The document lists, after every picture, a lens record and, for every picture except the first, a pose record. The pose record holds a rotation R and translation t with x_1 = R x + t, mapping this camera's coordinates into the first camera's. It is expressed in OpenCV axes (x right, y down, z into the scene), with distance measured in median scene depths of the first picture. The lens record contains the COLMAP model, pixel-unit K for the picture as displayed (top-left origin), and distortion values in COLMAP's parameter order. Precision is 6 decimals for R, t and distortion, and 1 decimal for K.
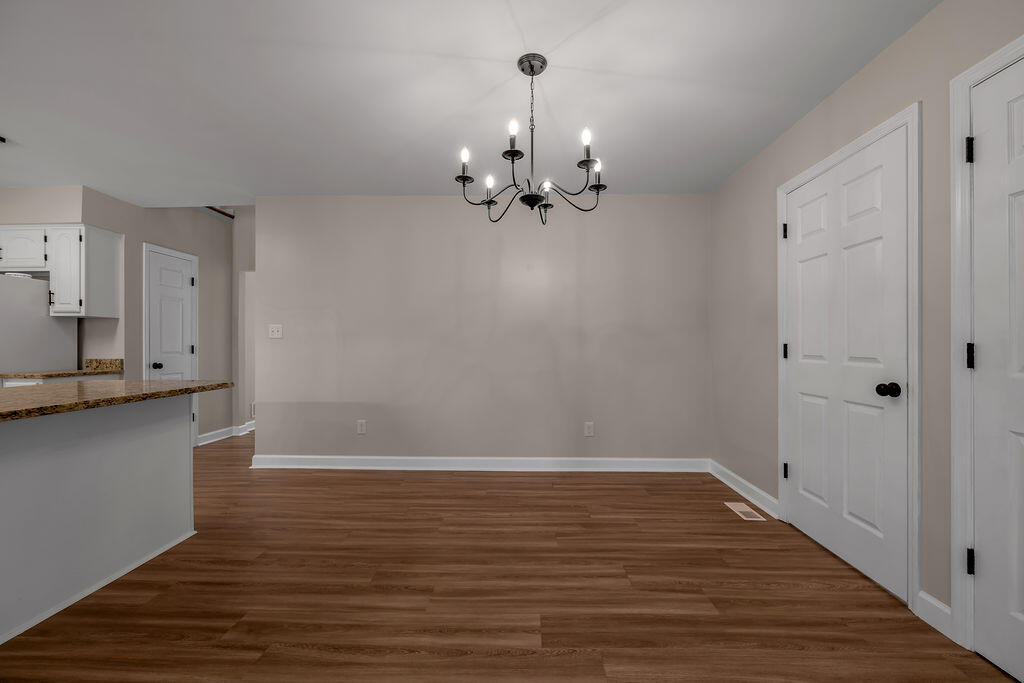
lens RADIAL K [[408.2, 0, 520.0], [0, 408.2, 347.3], [0, 0, 1]] dist [-0.006488, -0.000717]
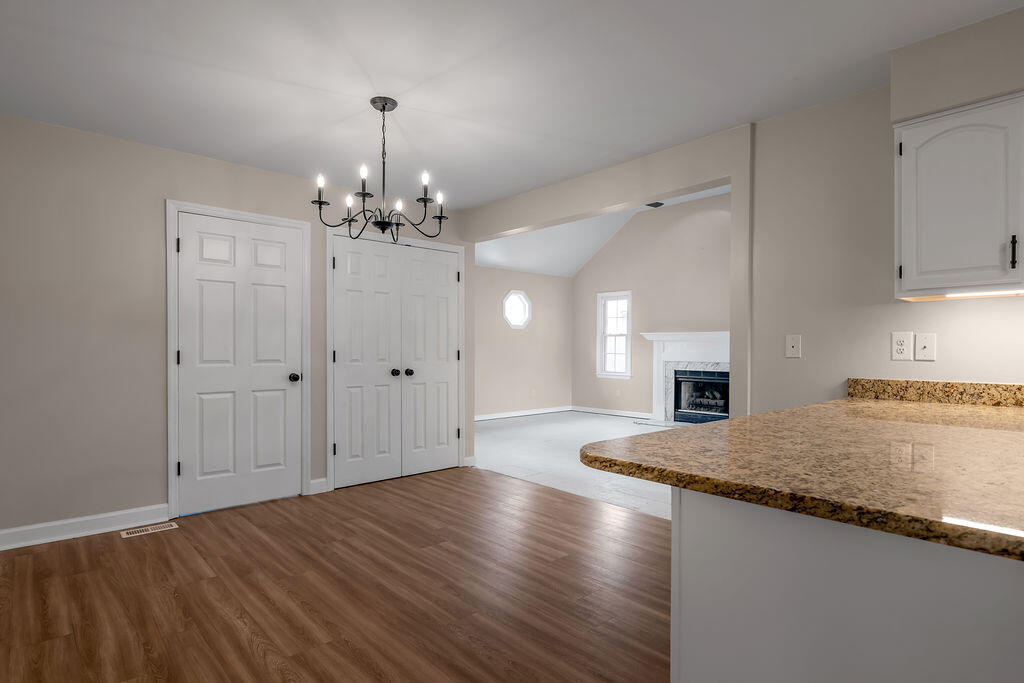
lens RADIAL K [[543.0, 0, 502.5], [0, 543.0, 355.3], [0, 0, 1]] dist [0.004435, -0.001180]
pose [[-0.669738, -0.014449, 0.742457, -1.028063], [-0.002959, 0.999855, 0.016789, -0.023996], [-0.742591, 0.009047, -0.669684, 1.385549]]
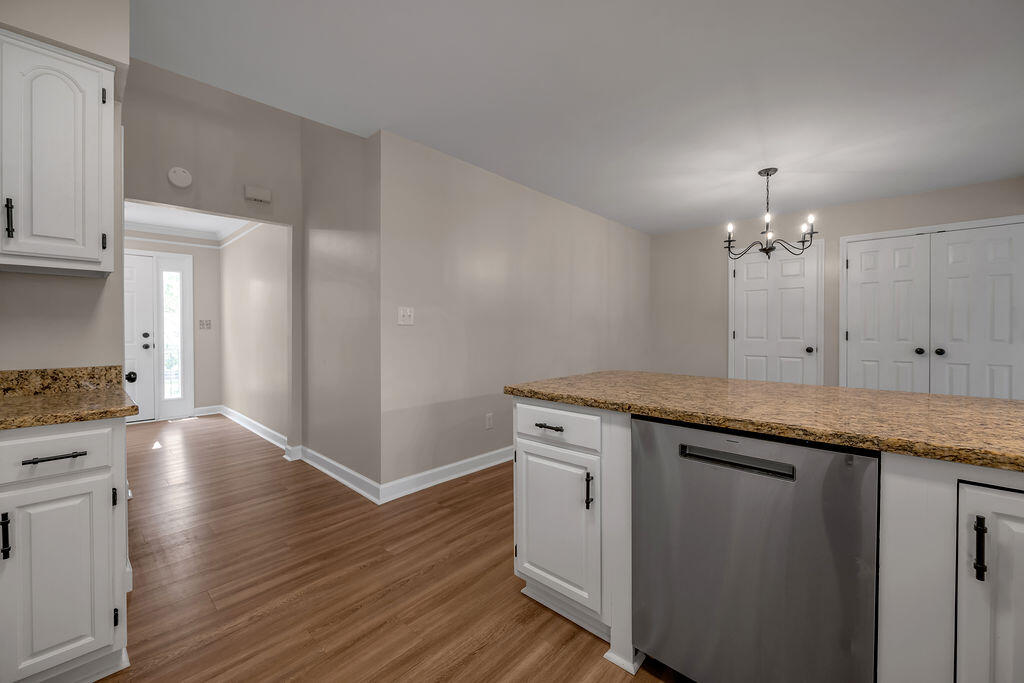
lens RADIAL K [[414.2, 0, 519.8], [0, 414.2, 336.0], [0, 0, 1]] dist [-0.003959, 0.000181]
pose [[0.660666, -0.013810, 0.750553, -1.568161], [0.003903, 0.999880, 0.014962, -0.018993], [-0.750670, -0.006956, 0.660641, 0.484107]]
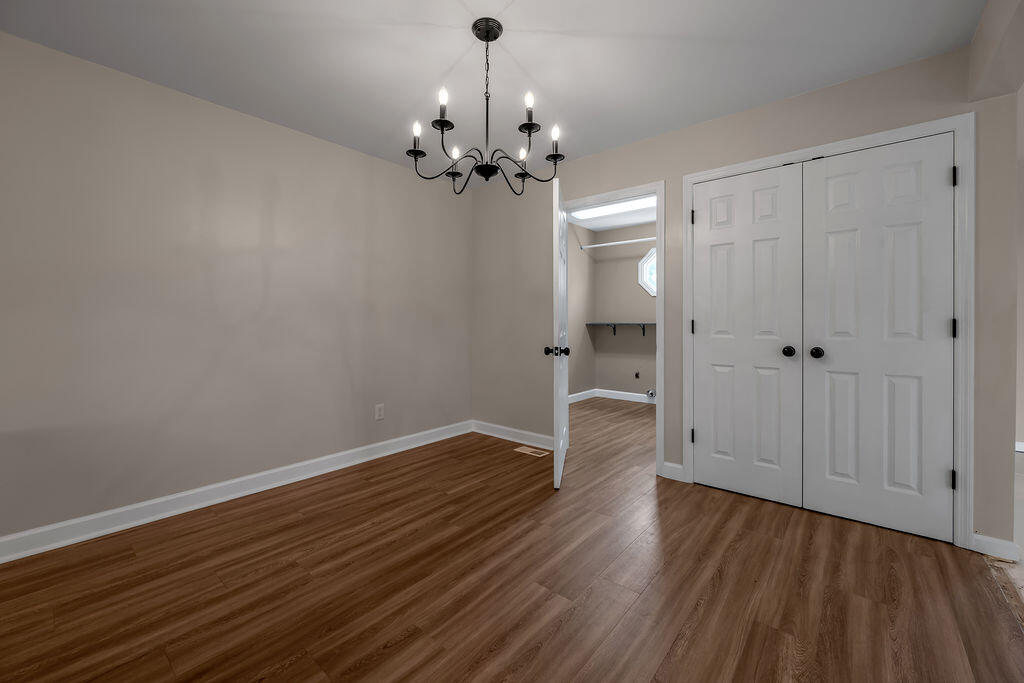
lens RADIAL K [[408.2, 0, 513.9], [0, 408.2, 328.6], [0, 0, 1]] dist [-0.006488, -0.000717]
pose [[0.633843, -0.013636, 0.773341, -0.529365], [0.003373, 0.999884, 0.014866, -0.002196], [-0.773454, -0.006814, 0.633816, 0.266400]]
